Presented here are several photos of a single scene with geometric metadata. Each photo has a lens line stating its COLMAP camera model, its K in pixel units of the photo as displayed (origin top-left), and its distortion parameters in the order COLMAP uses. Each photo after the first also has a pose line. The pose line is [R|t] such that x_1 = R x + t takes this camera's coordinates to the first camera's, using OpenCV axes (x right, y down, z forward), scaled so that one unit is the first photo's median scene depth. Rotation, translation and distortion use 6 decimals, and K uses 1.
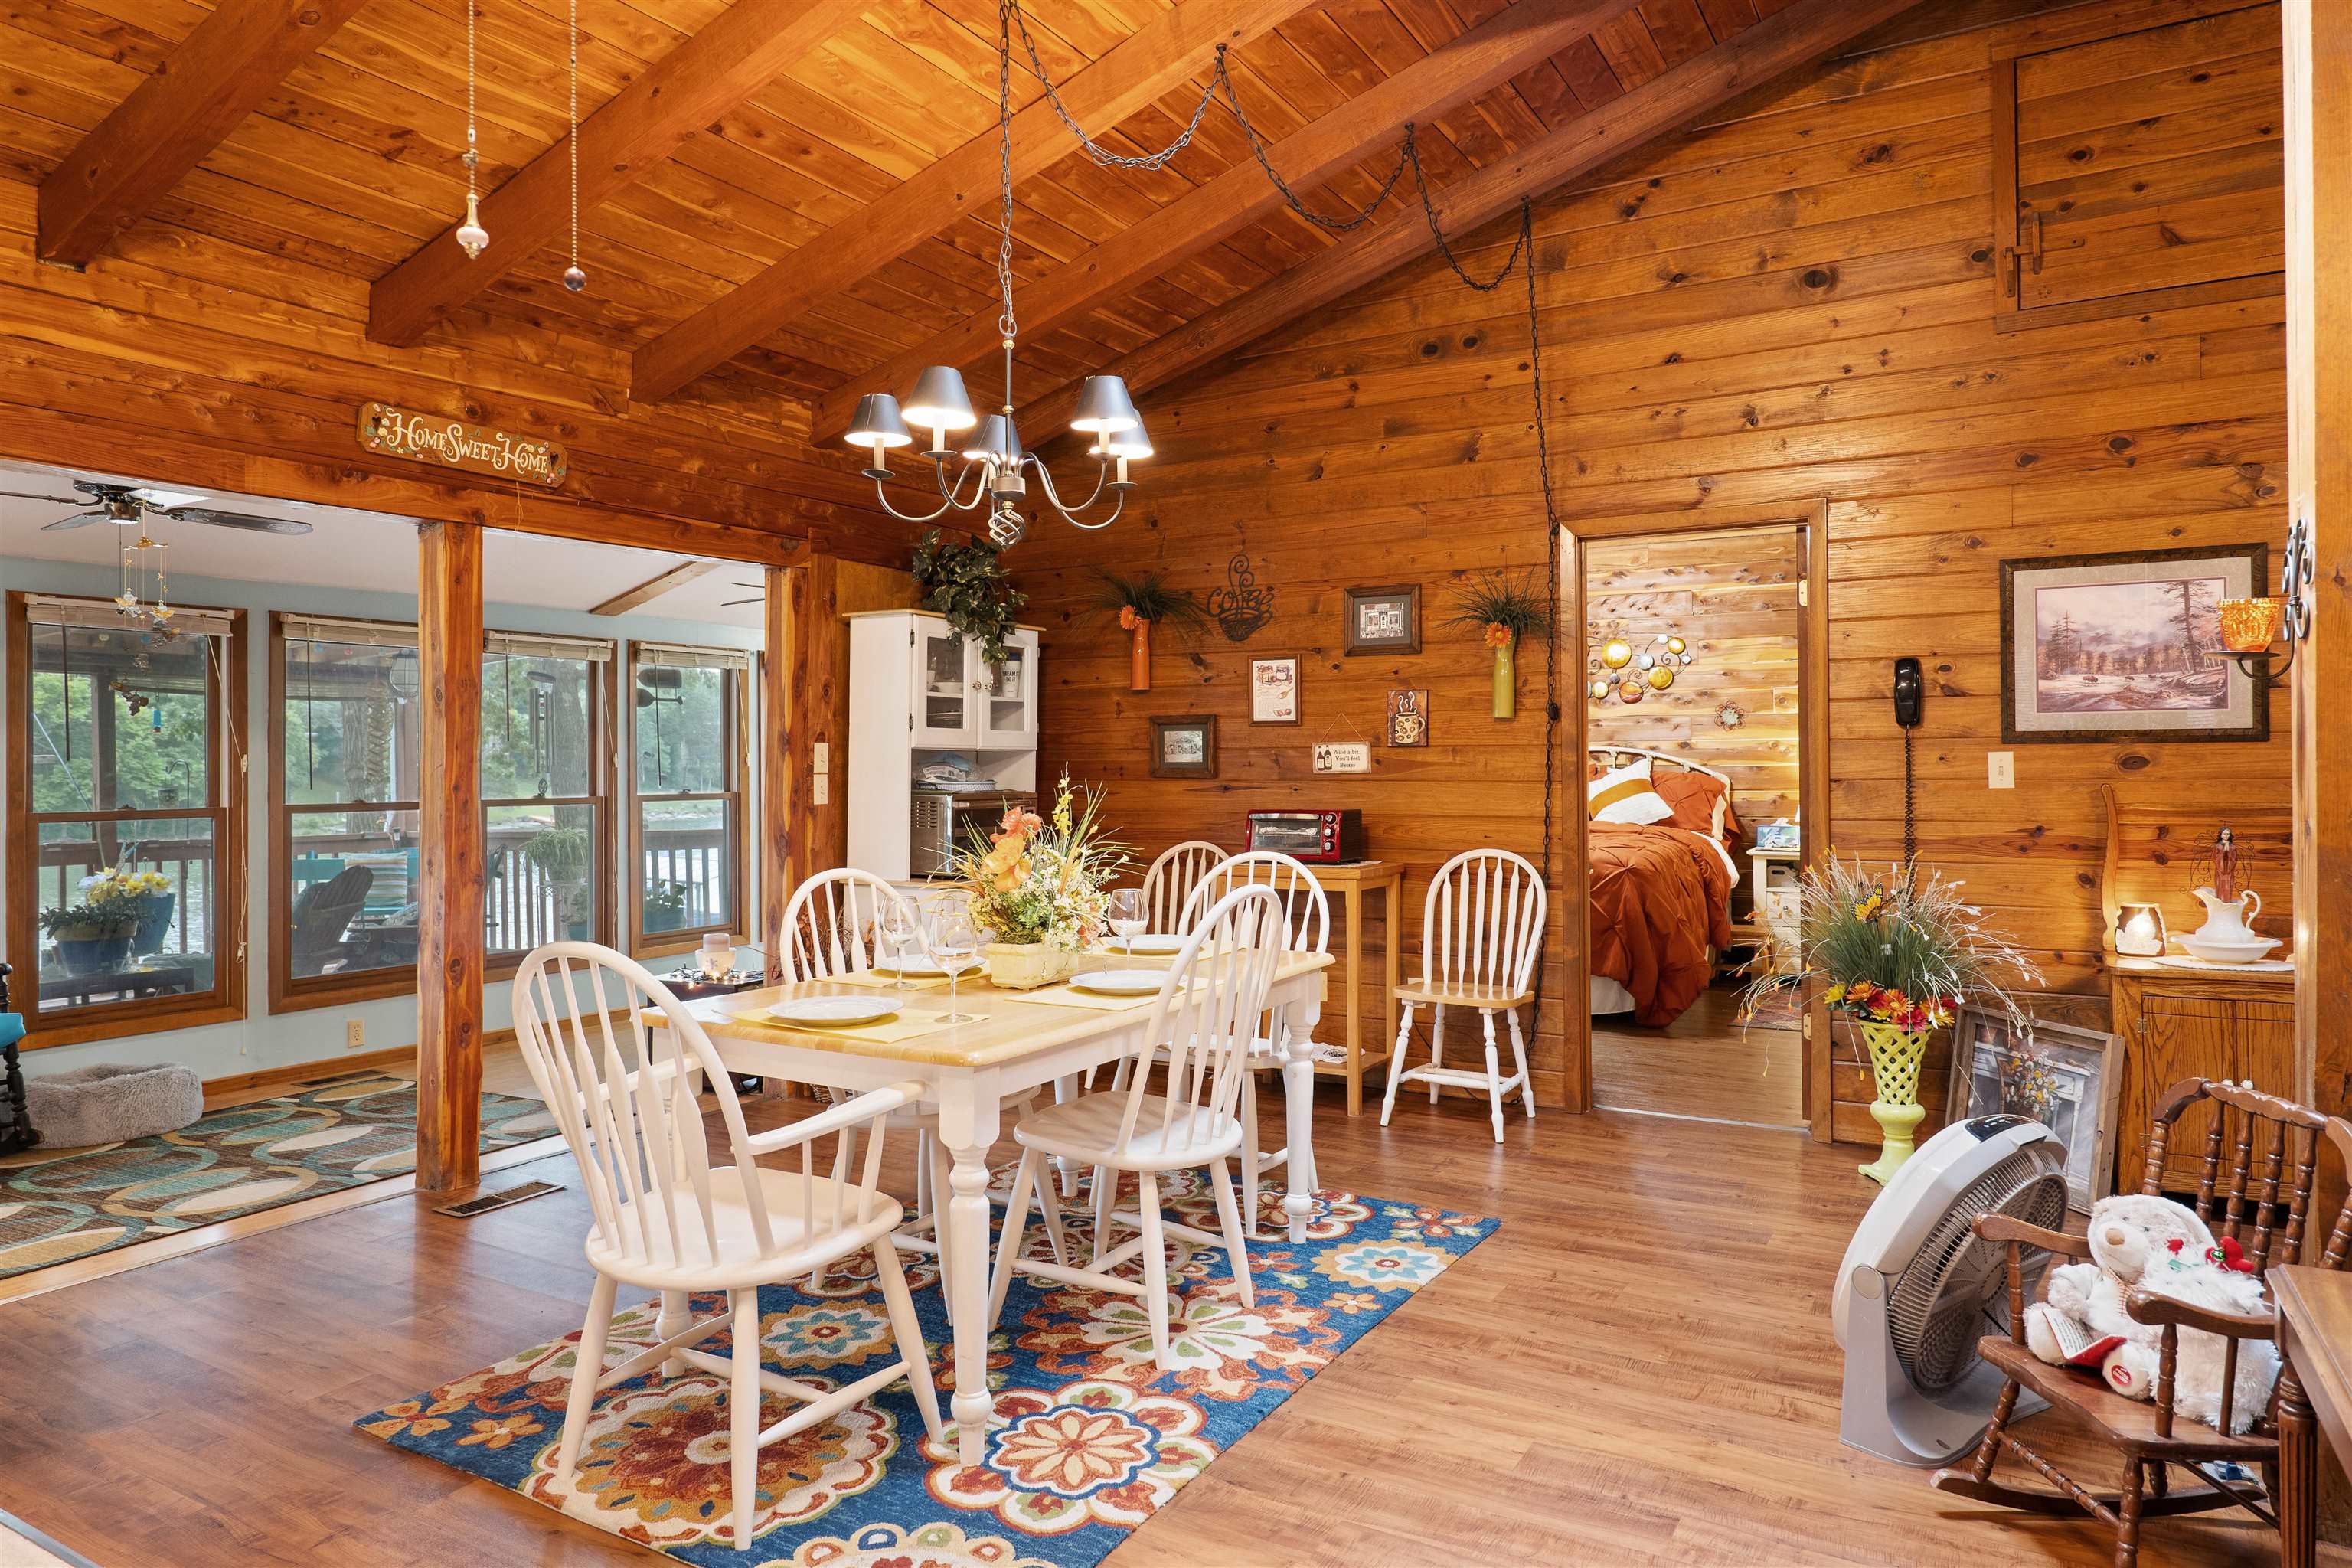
lens RADIAL K [[1436.4, 0, 1187.2], [0, 1436.4, 762.9], [0, 0, 1]] dist [-0.003218, 0.002921]
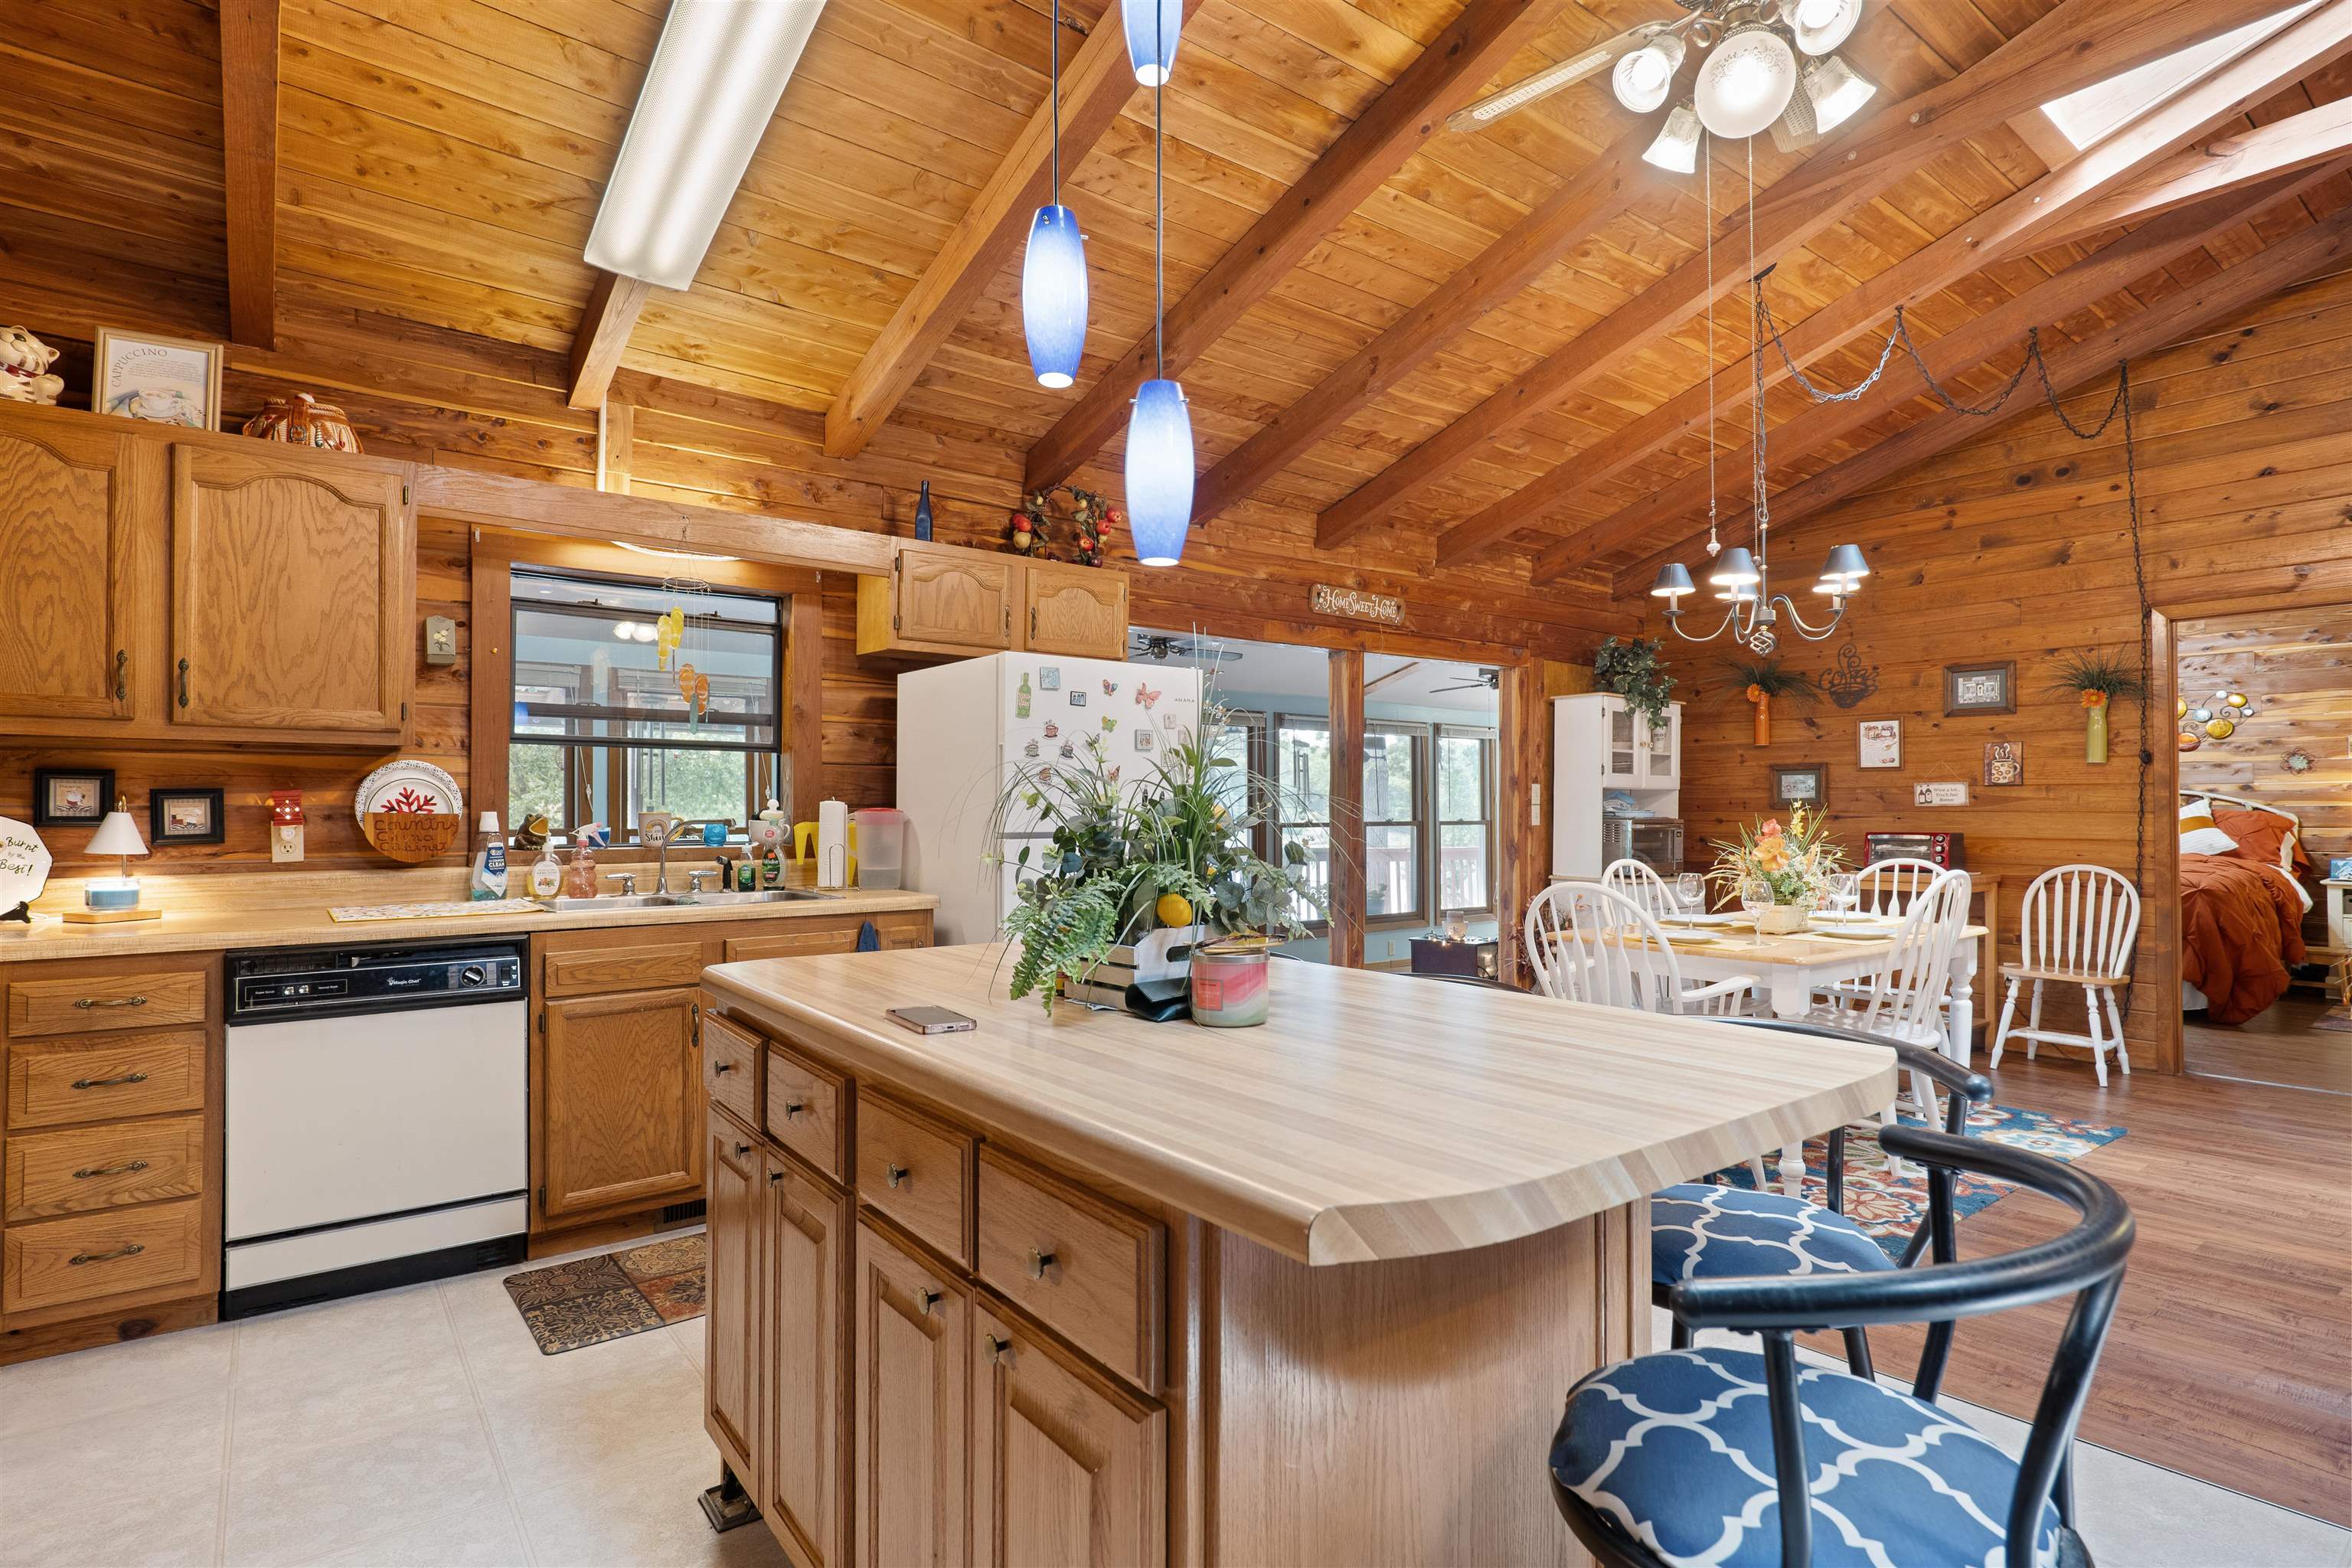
lens RADIAL K [[1159.7, 0, 1181.7], [0, 1159.7, 800.4], [0, 0, 1]] dist [-0.012532, 0.004652]
pose [[0.926827, 0.001768, -0.375483, -0.155393], [-0.004971, 0.999959, -0.007561, 0.014893], [0.375455, 0.008875, 0.926798, -0.269230]]
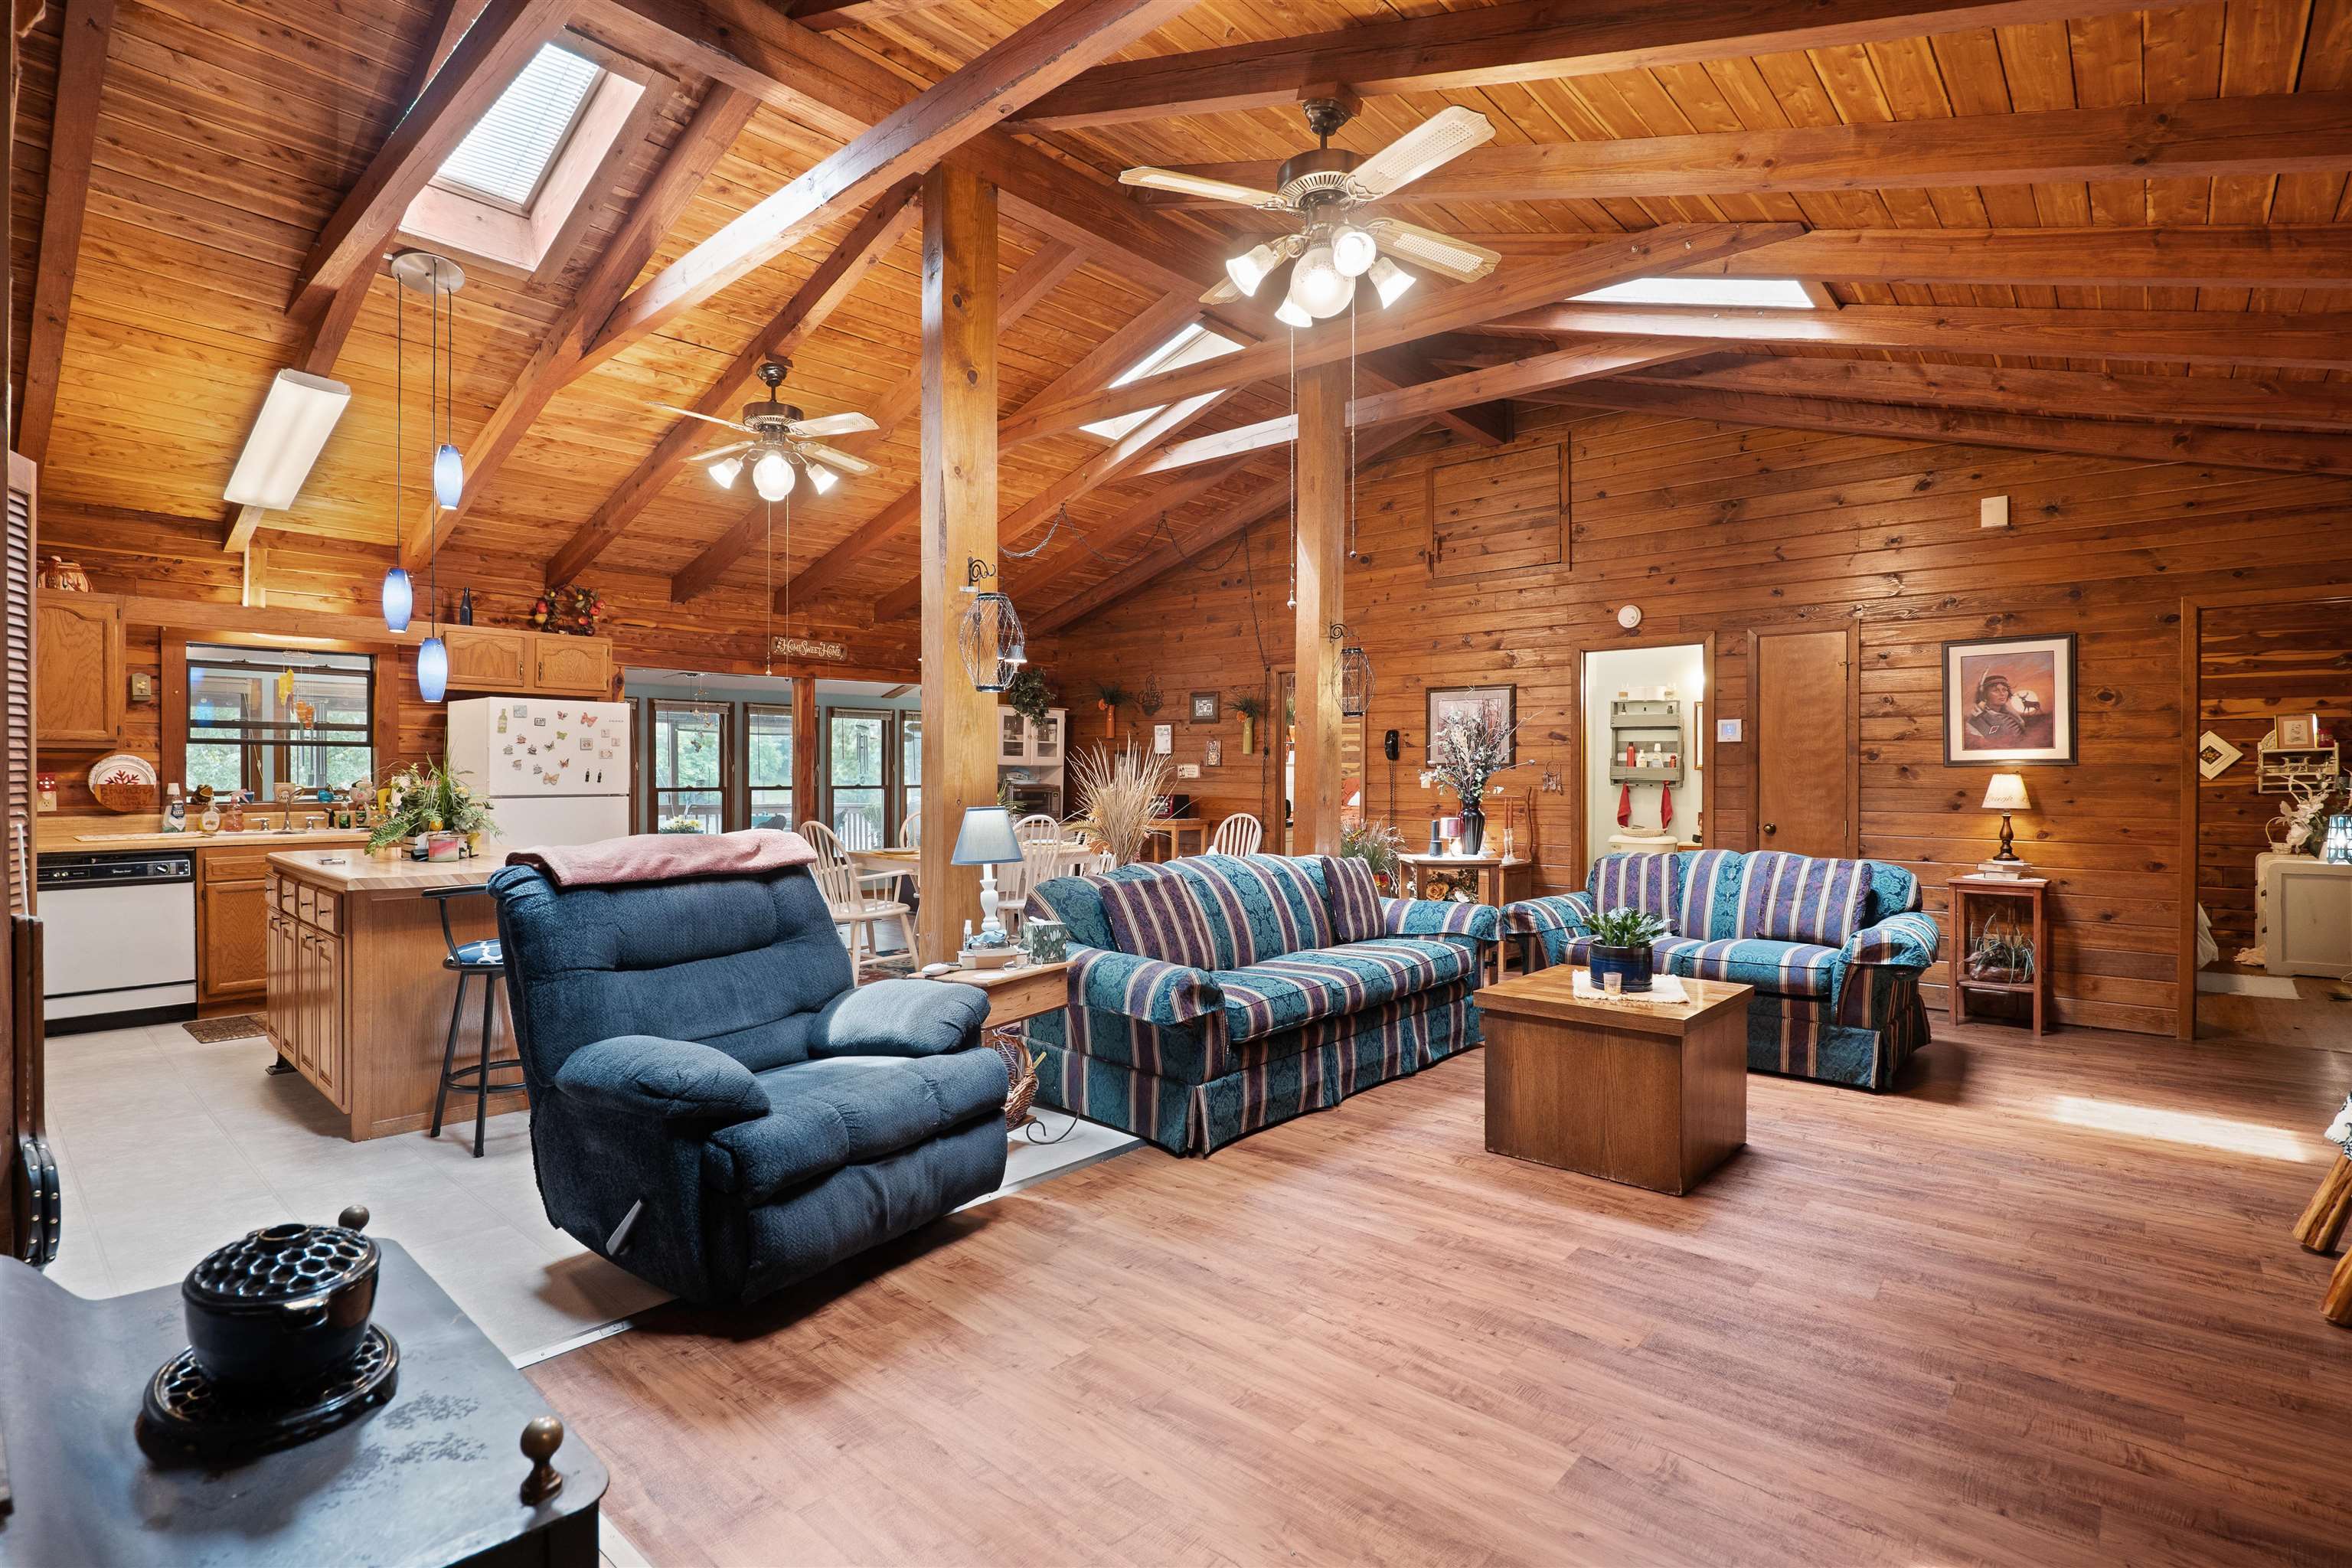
lens RADIAL K [[1116.6, 0, 1186.5], [0, 1116.6, 780.7], [0, 0, 1]] dist [-0.016034, 0.001612]
pose [[0.980427, 0.012692, -0.196473, 0.480245], [-0.010654, 0.999878, 0.011422, -0.008932], [0.196594, -0.009105, 0.980443, -0.717283]]
